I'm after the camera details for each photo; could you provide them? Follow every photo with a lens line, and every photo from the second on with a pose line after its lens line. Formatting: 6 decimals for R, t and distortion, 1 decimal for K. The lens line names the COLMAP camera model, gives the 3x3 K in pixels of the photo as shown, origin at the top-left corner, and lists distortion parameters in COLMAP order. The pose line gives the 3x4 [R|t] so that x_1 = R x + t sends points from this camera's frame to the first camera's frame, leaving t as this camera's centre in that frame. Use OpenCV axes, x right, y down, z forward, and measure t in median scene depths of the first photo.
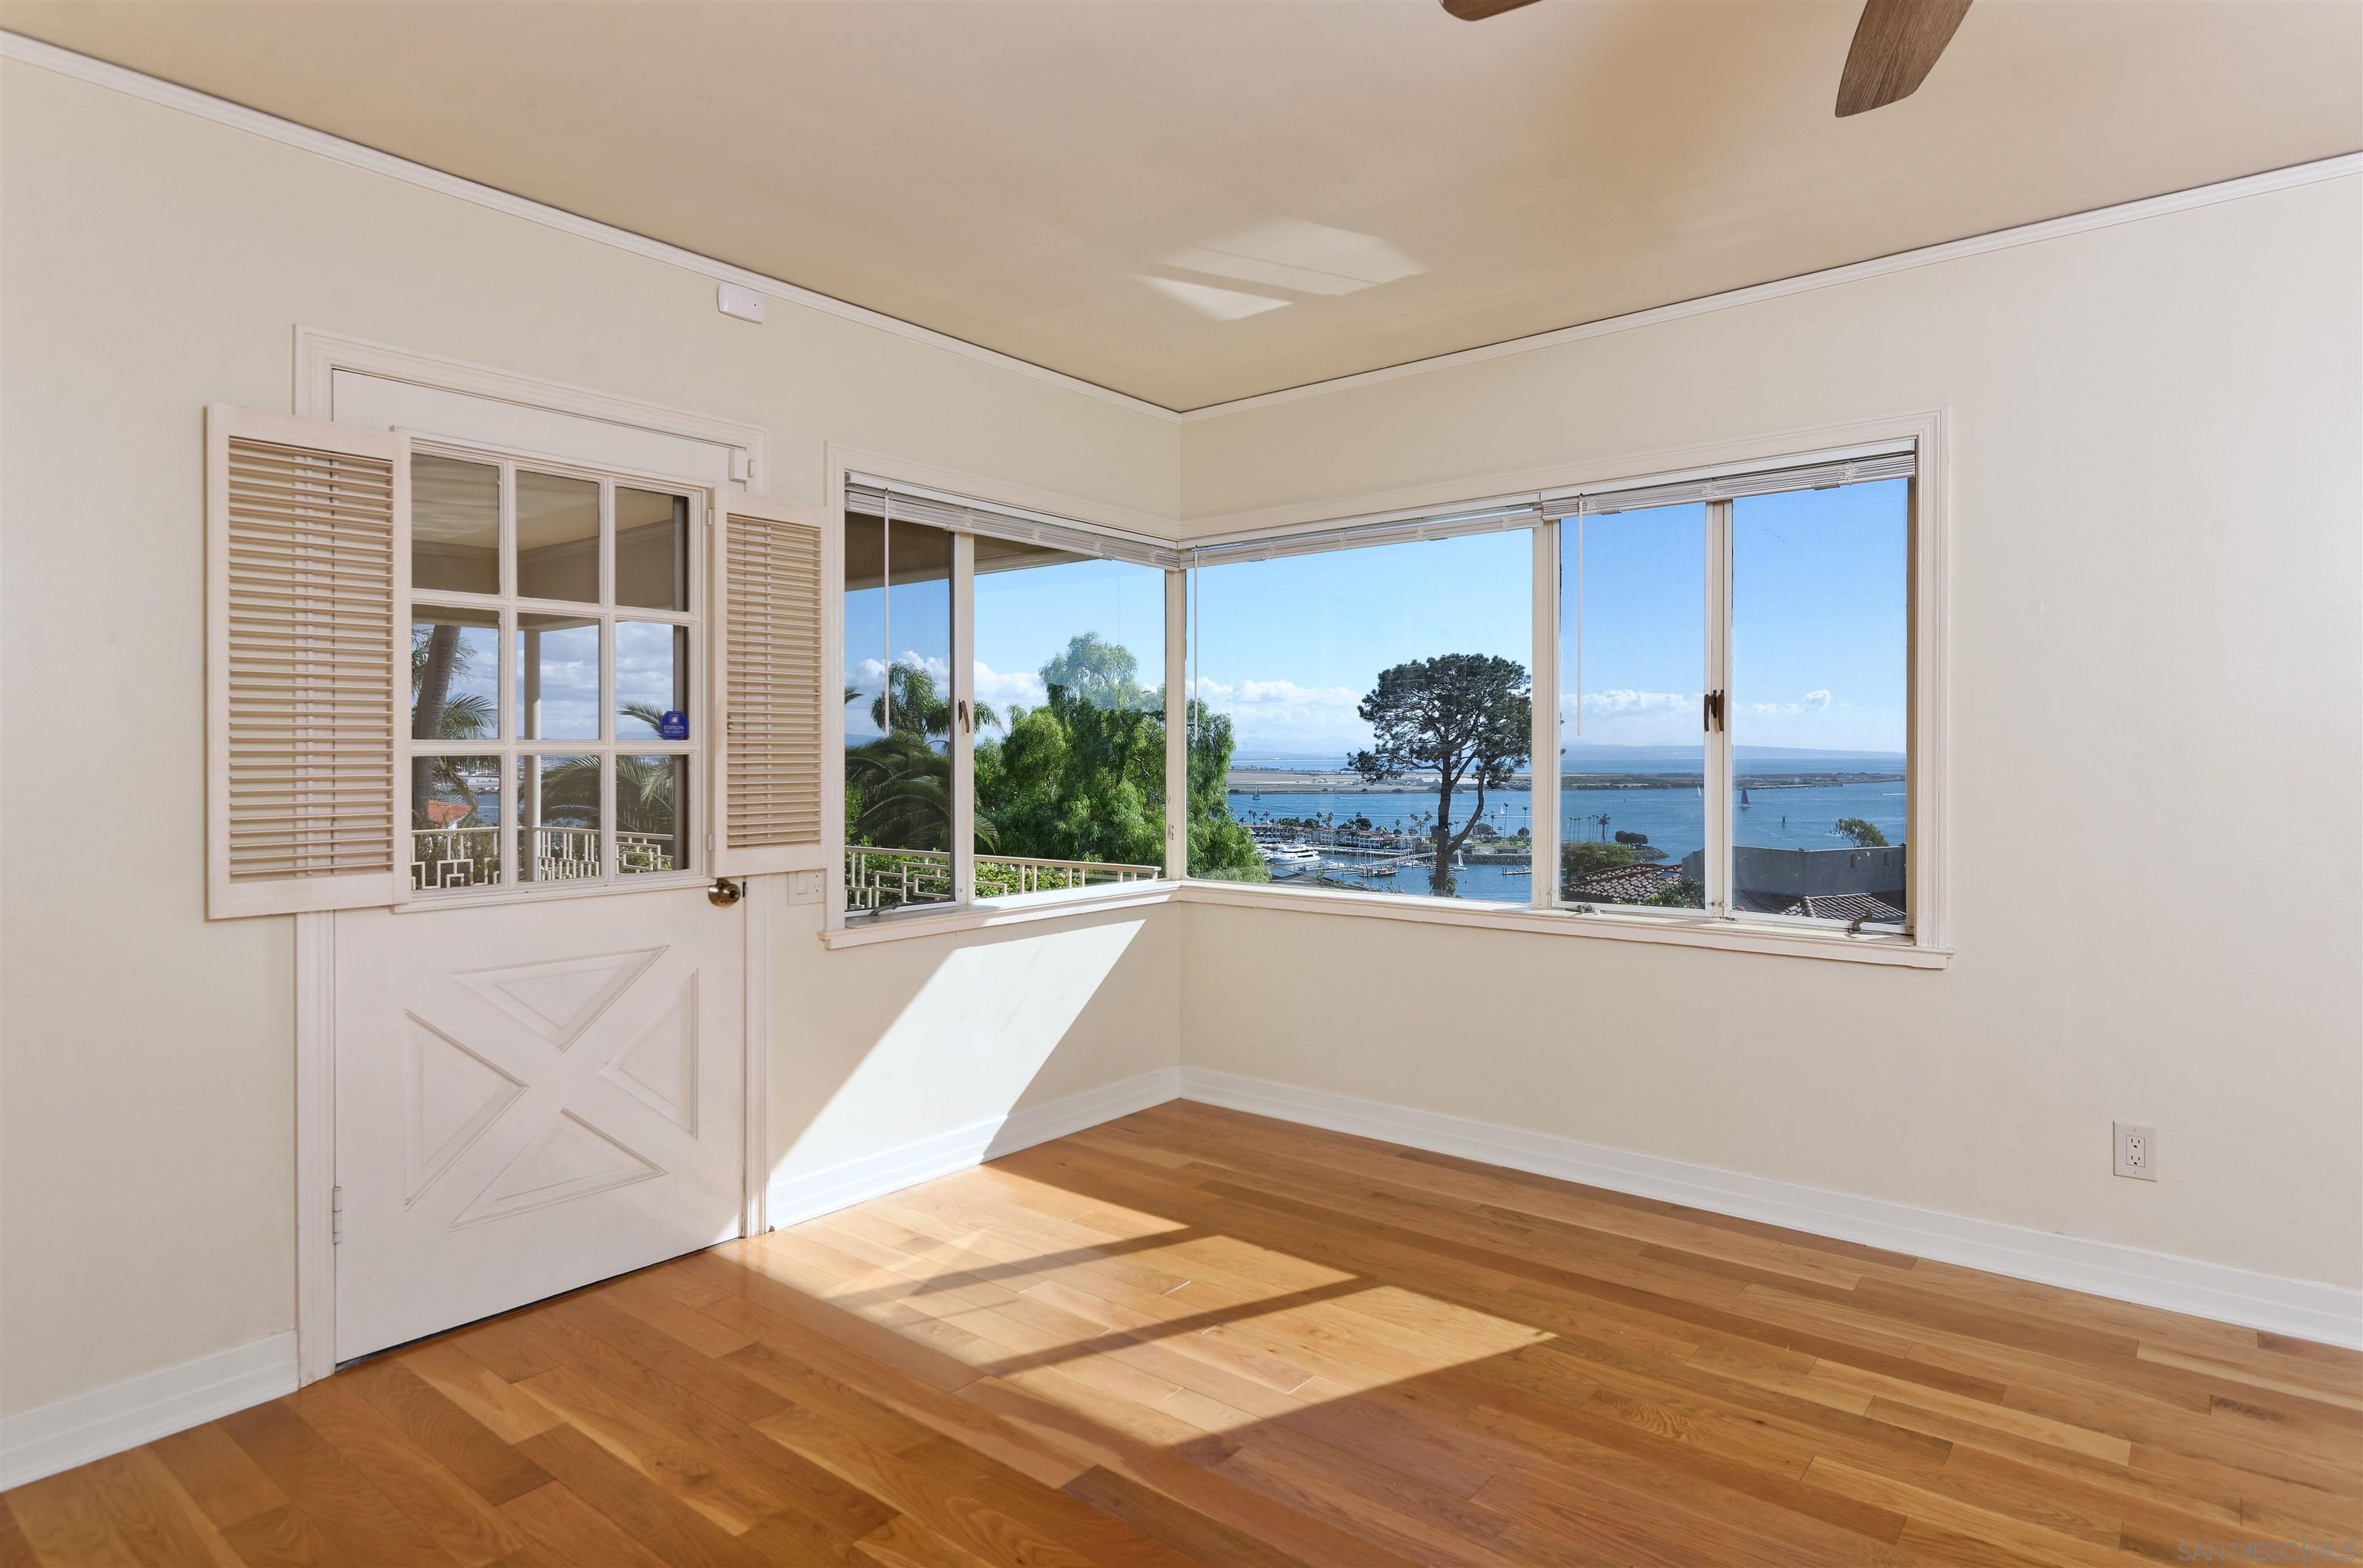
lens RADIAL K [[1279.8, 0, 1194.2], [0, 1279.8, 770.1], [0, 0, 1]] dist [0.003718, -0.004052]
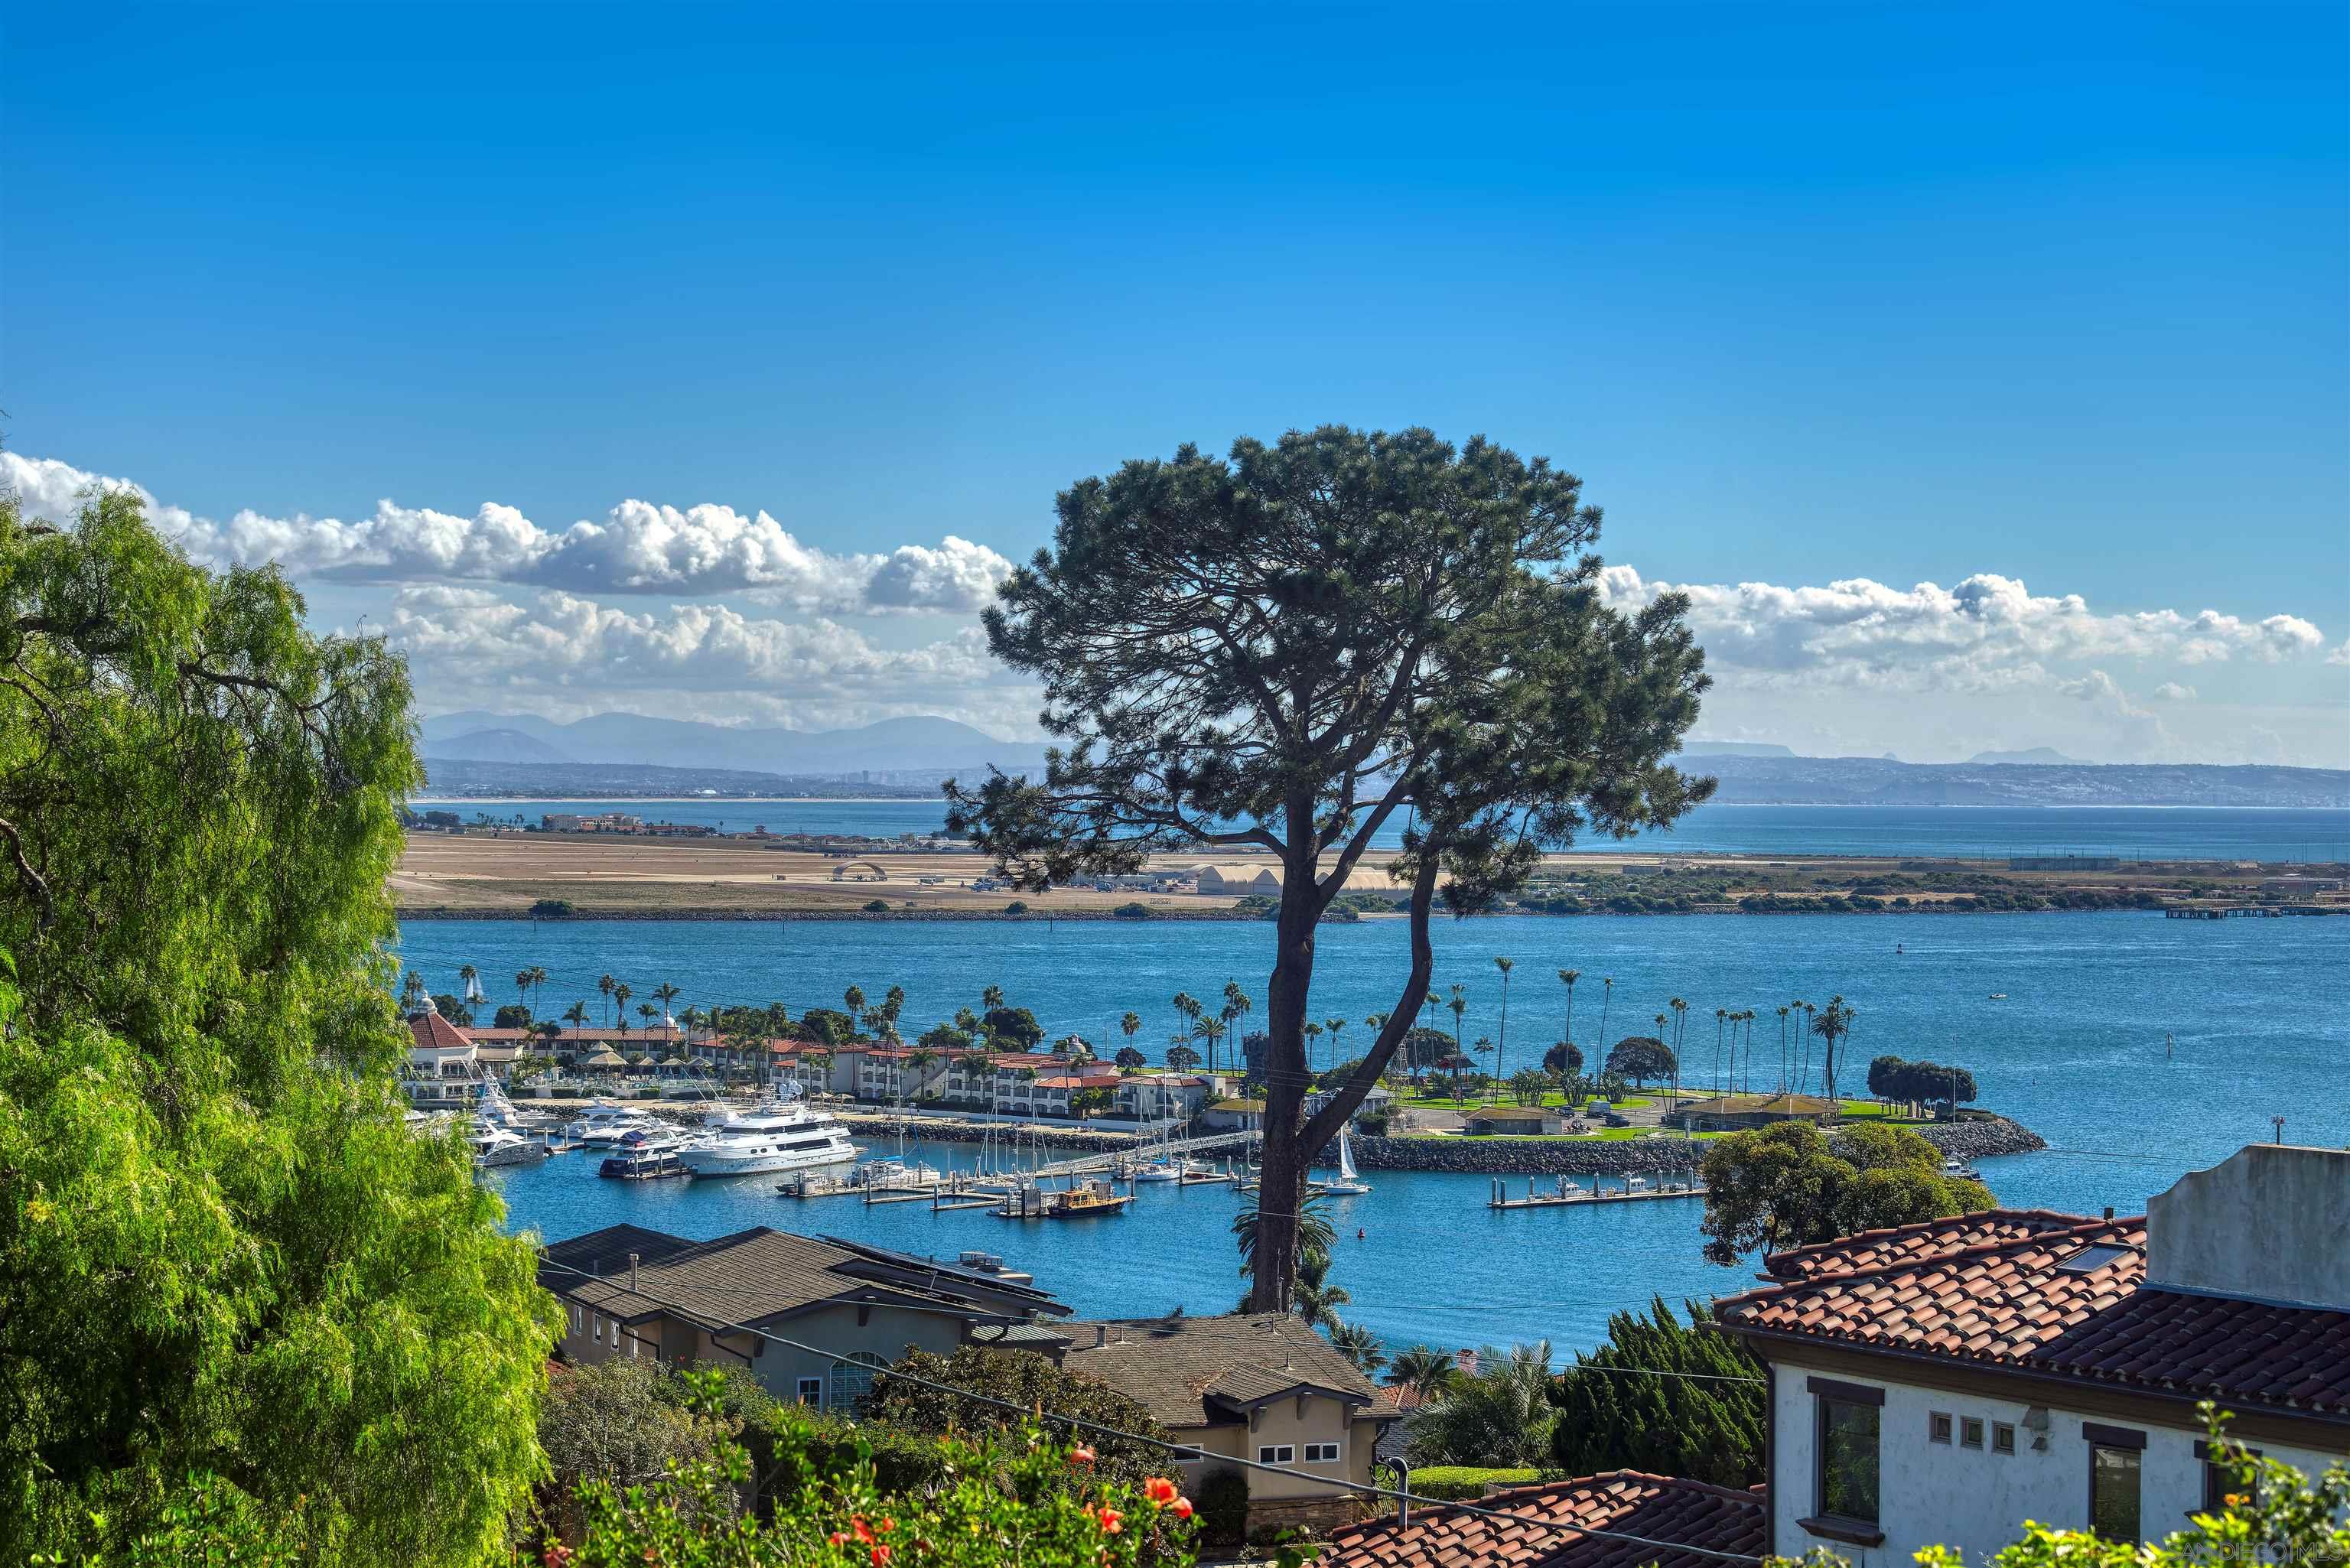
lens RADIAL K [[4242.0, 0, 1180.3], [0, 4242.0, 784.3], [0, 0, 1]] dist [-0.024426, 0.000000]
pose [[0.986433, 0.011586, 0.163753, 0.194447], [-0.010293, 0.999909, -0.008743, -0.050158], [-0.163839, 0.006939, 0.986463, 0.909977]]
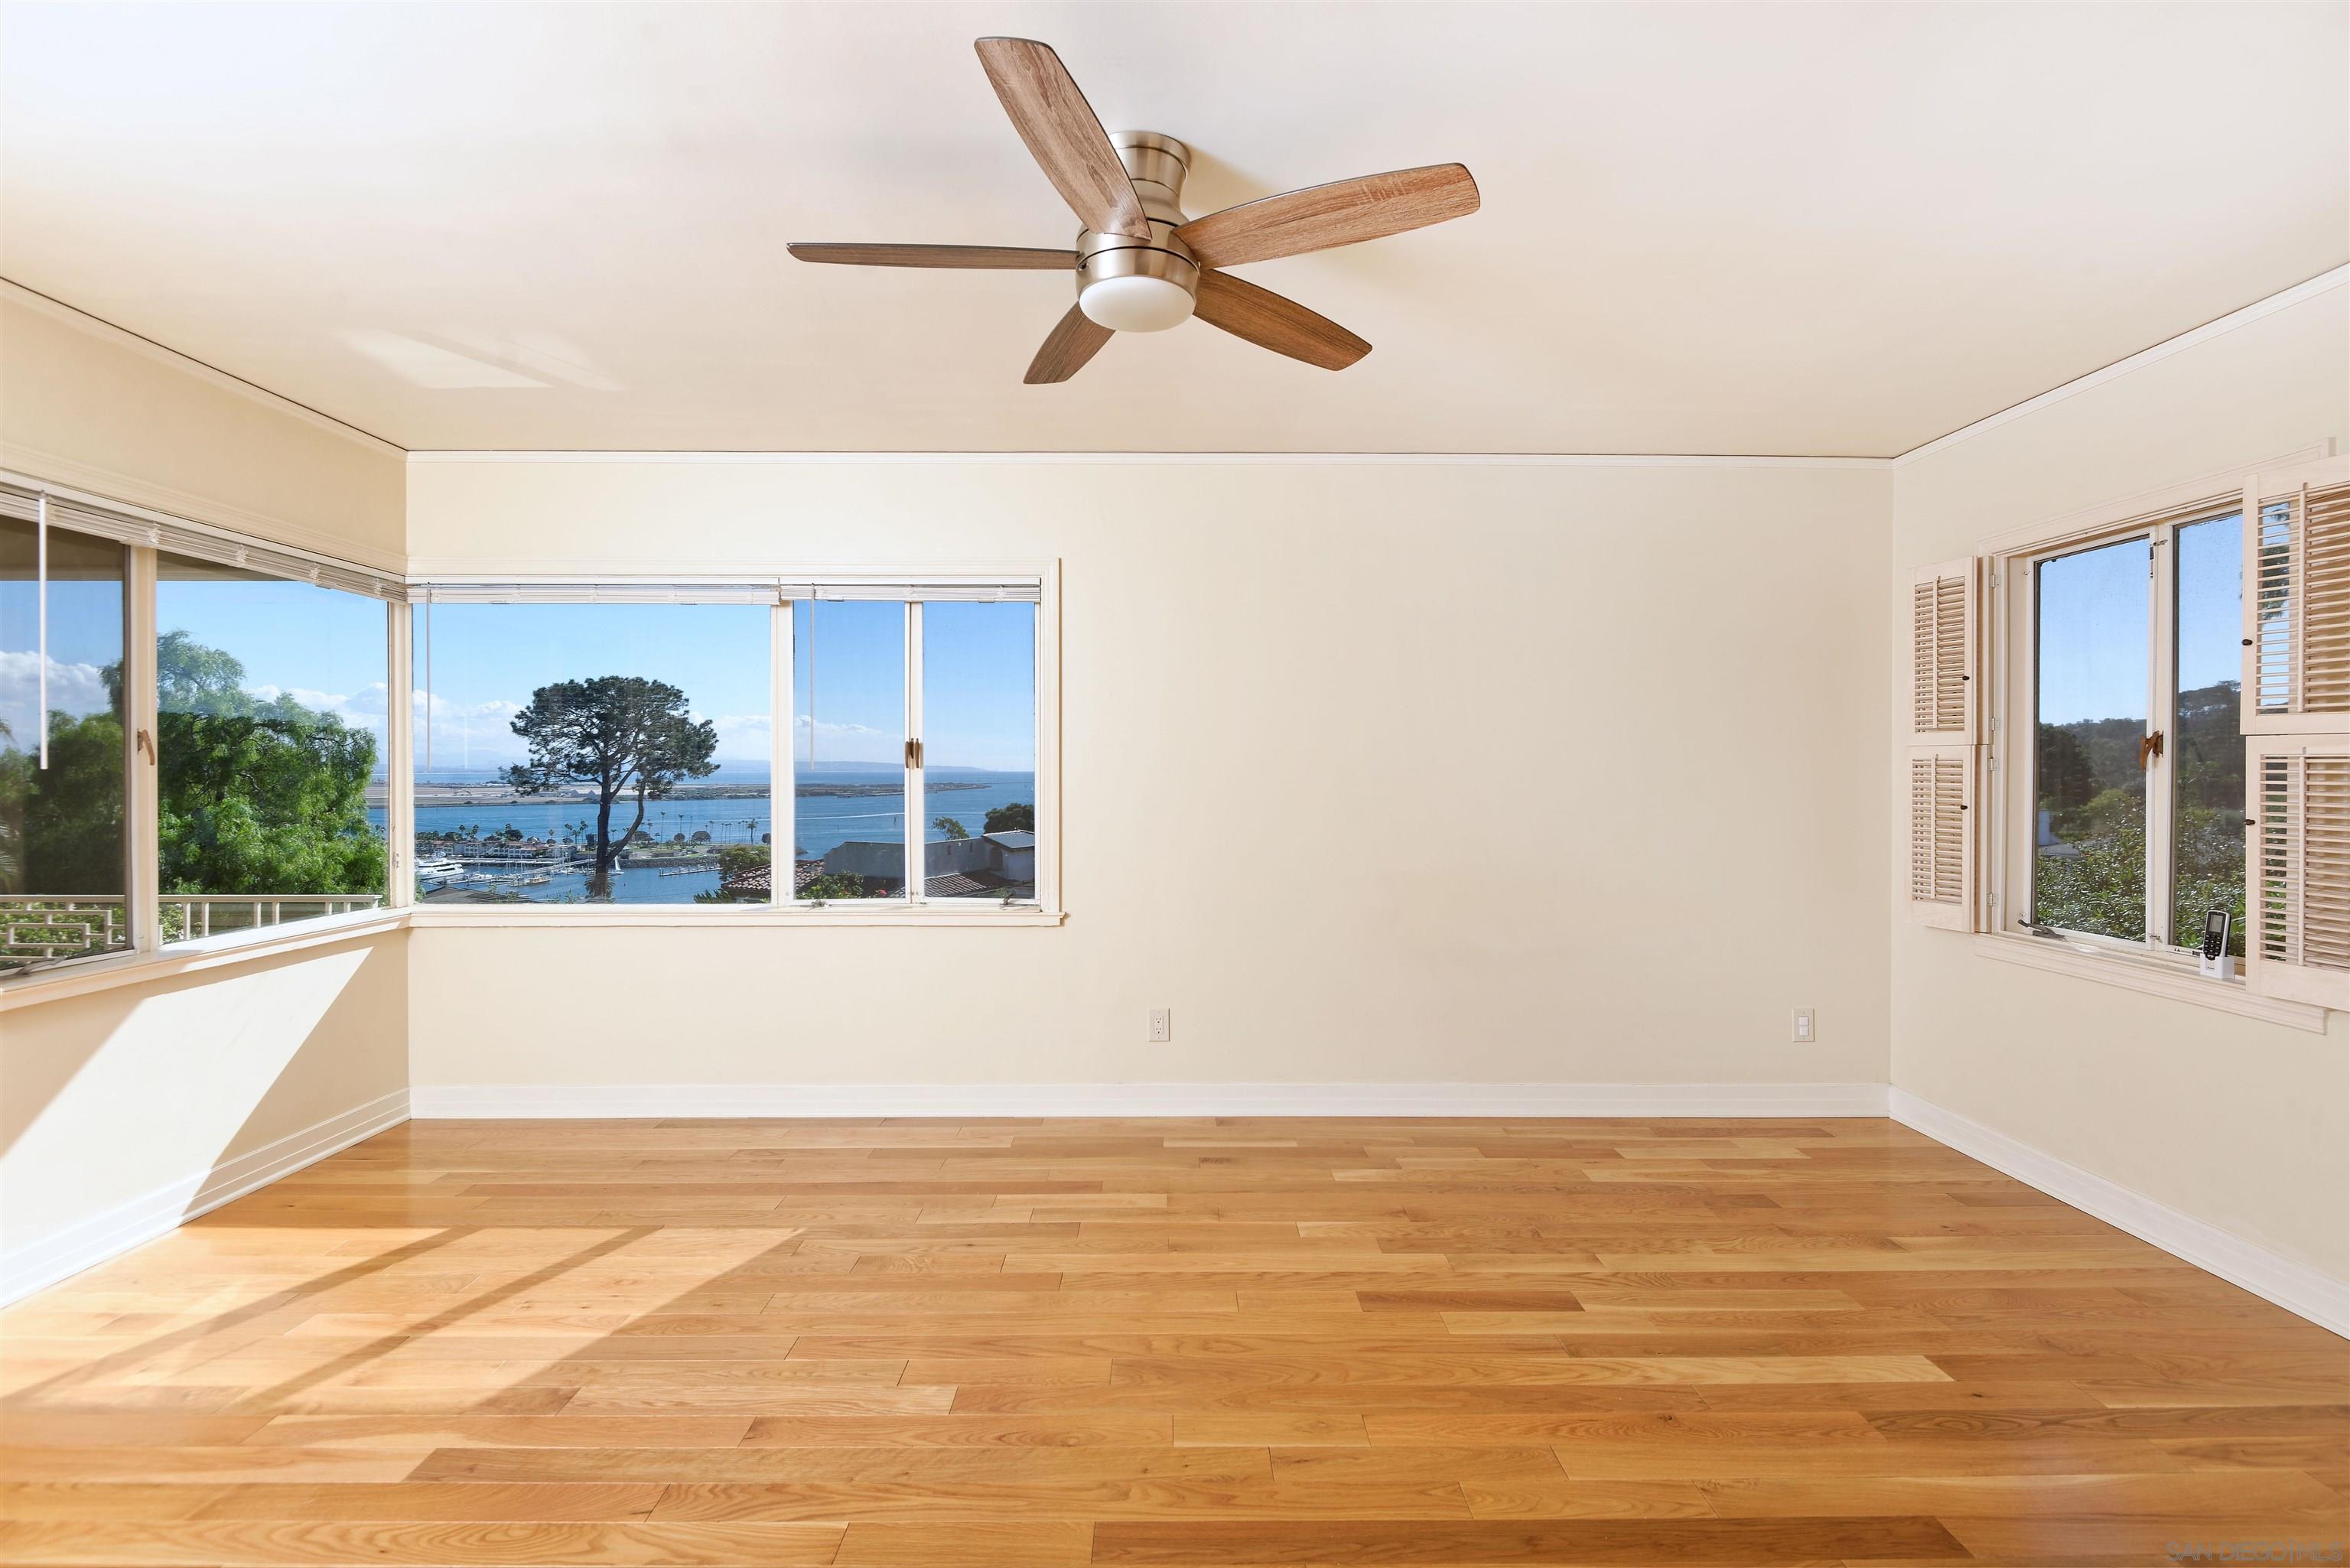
lens RADIAL K [[1066.9, 0, 1194.1], [0, 1066.9, 780.8], [0, 0, 1]] dist [-0.013082, -0.001235]
pose [[0.758892, -0.003329, 0.651208, -0.099575], [0.002964, 0.999994, 0.001658, -0.016202], [-0.651210, 0.000672, 0.758897, -0.060659]]
